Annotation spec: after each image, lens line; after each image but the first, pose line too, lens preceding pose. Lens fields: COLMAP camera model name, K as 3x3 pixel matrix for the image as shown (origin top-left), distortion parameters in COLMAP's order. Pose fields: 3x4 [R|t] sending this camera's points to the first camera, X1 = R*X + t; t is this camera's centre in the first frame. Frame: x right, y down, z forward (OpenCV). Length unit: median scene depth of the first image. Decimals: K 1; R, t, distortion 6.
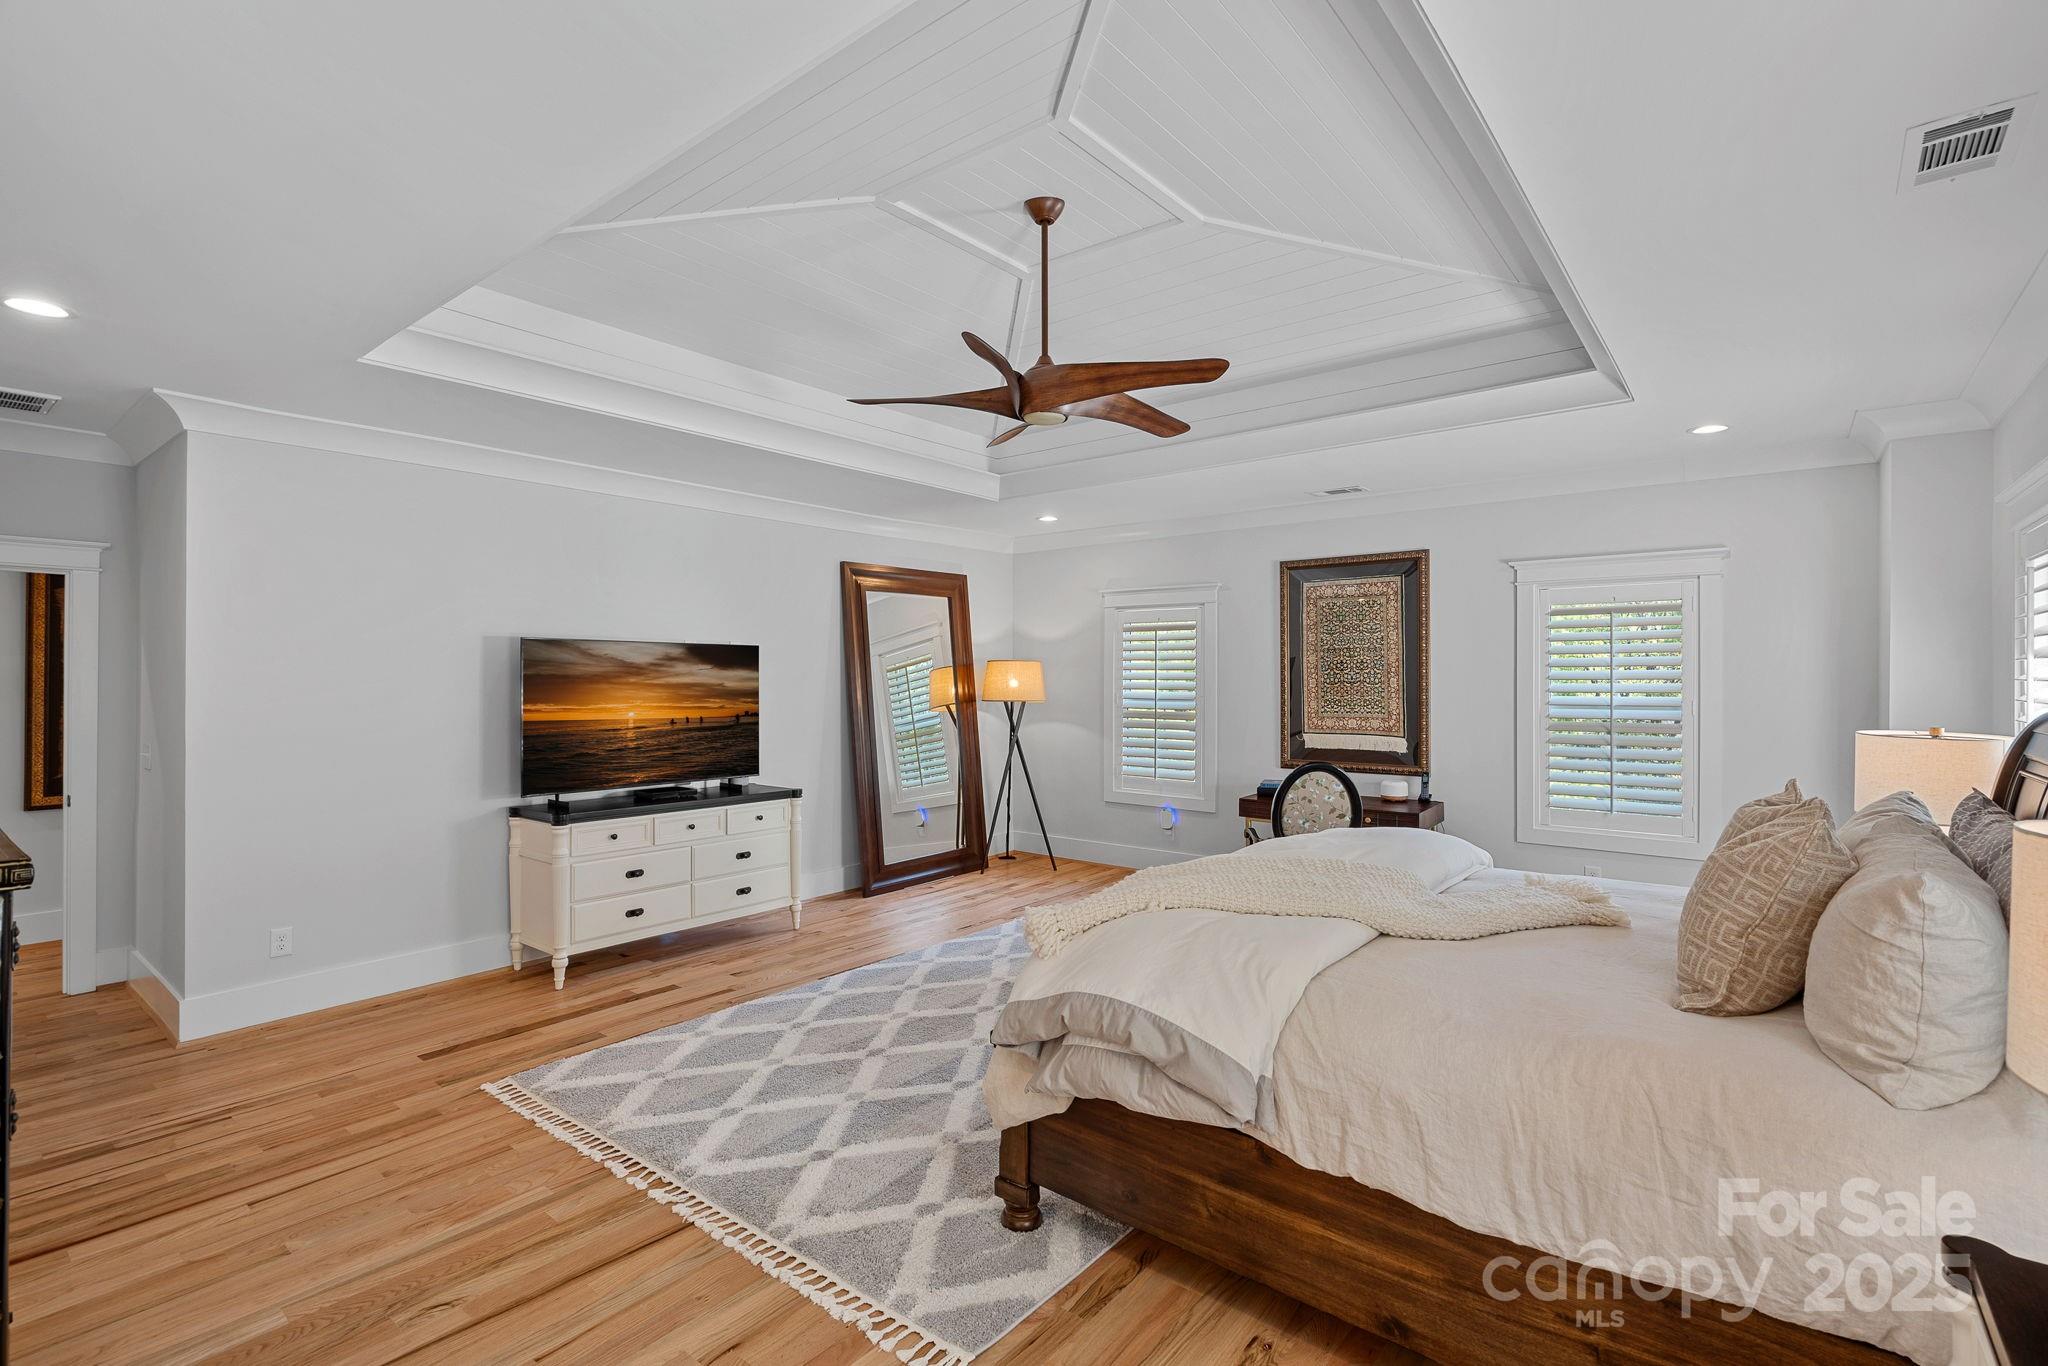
lens RADIAL K [[945.1, 0, 1025.0], [0, 945.1, 678.4], [0, 0, 1]] dist [0.000063, -0.000310]
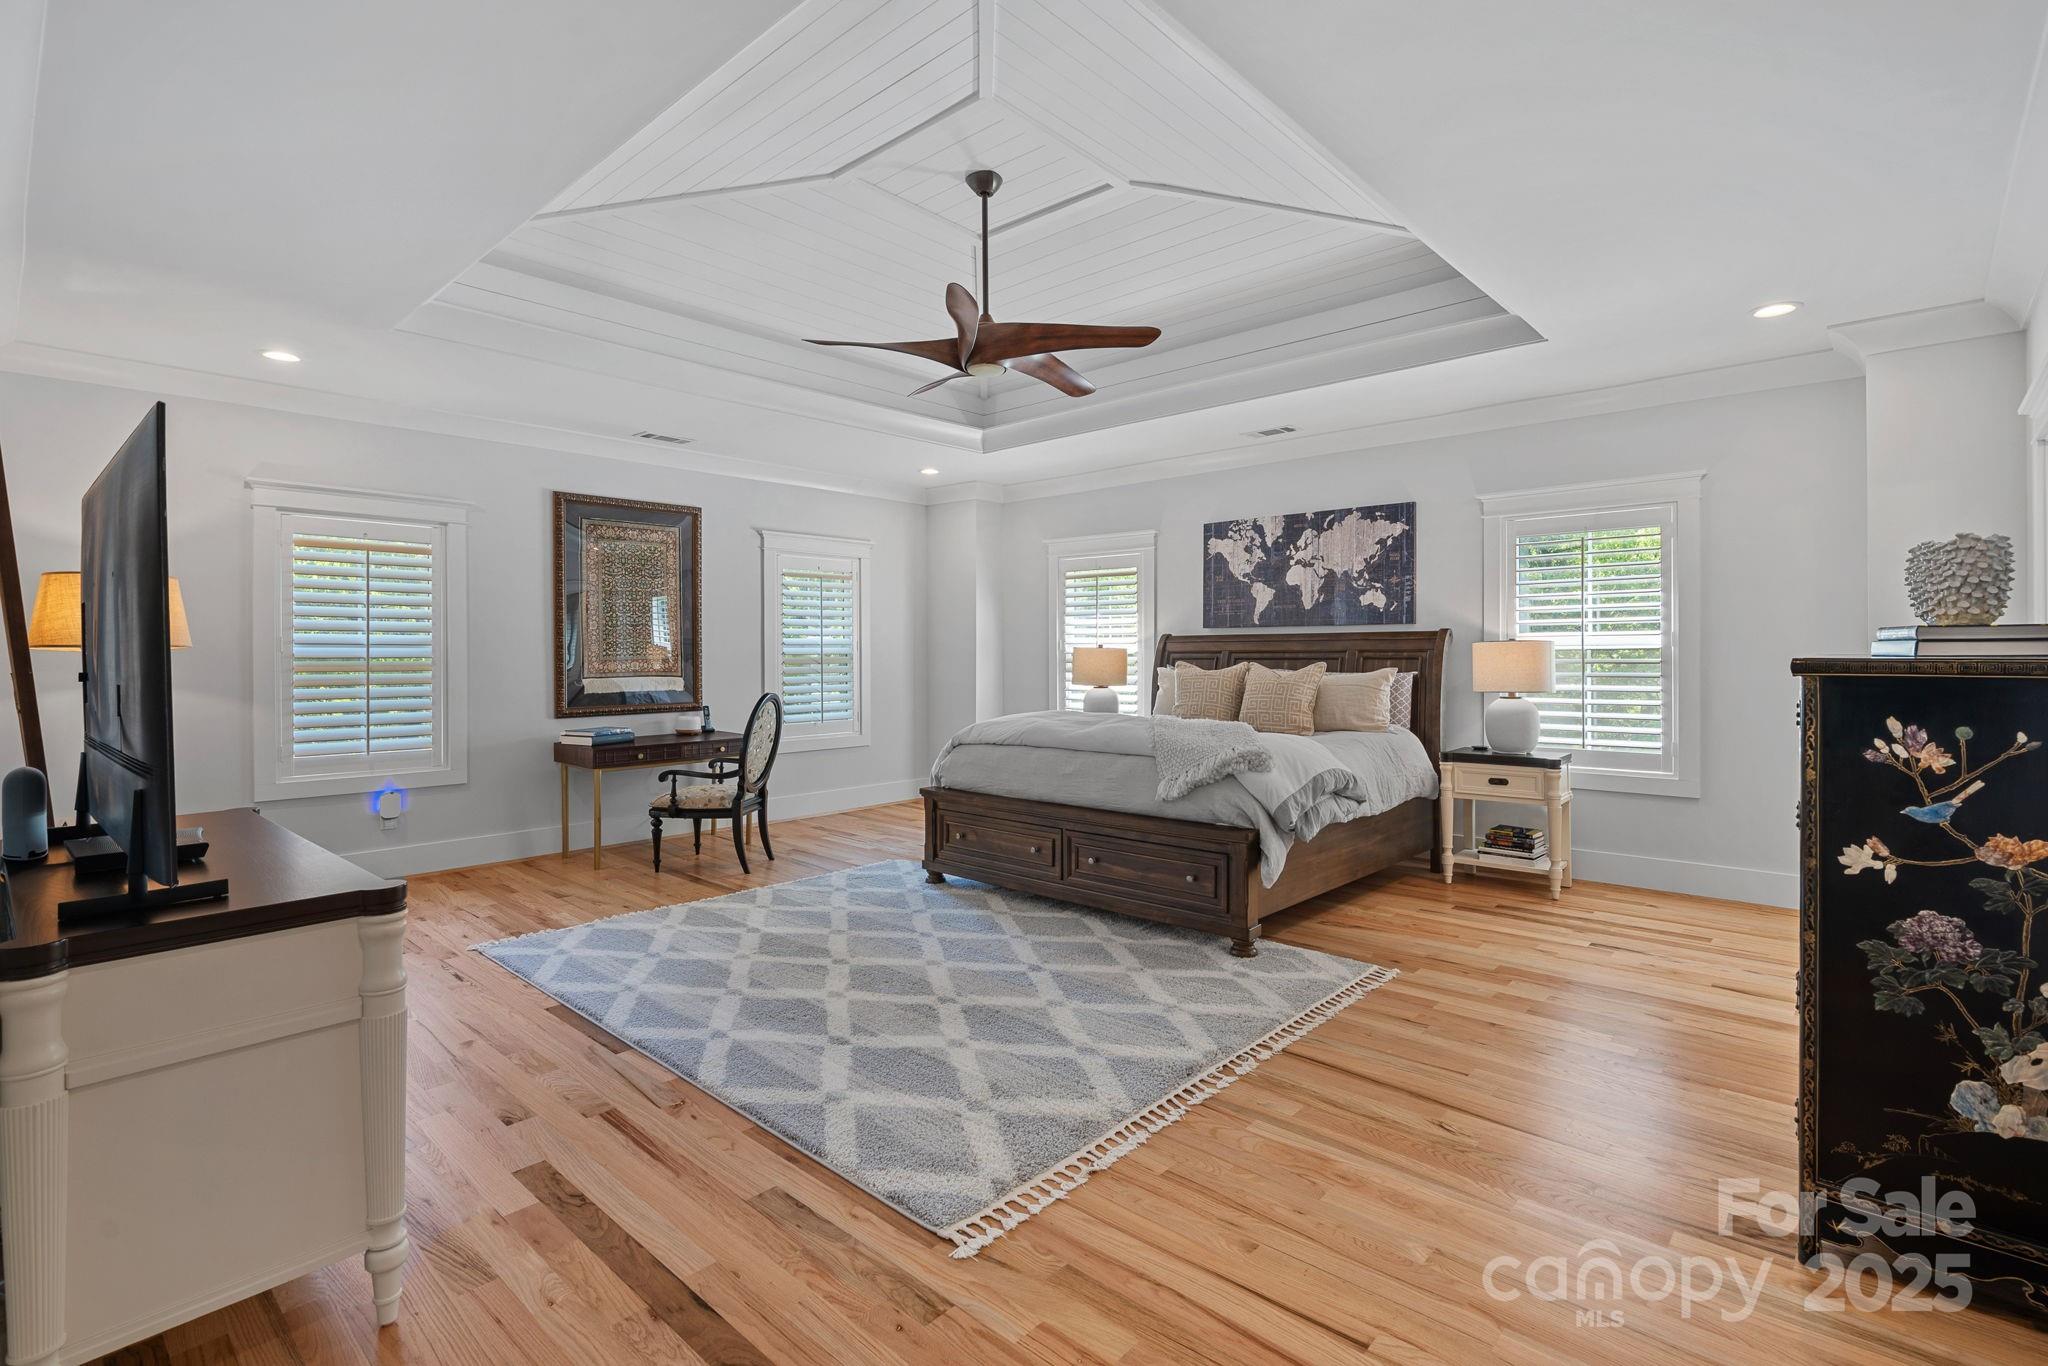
lens RADIAL K [[945.1, 0, 1024.3], [0, 945.1, 673.8], [0, 0, 1]] dist [0.000063, -0.000310]
pose [[0.067123, -0.025397, 0.997421, -1.087529], [0.002518, 0.999677, 0.025285, 0.053688], [-0.997742, 0.000815, 0.067166, 0.876488]]
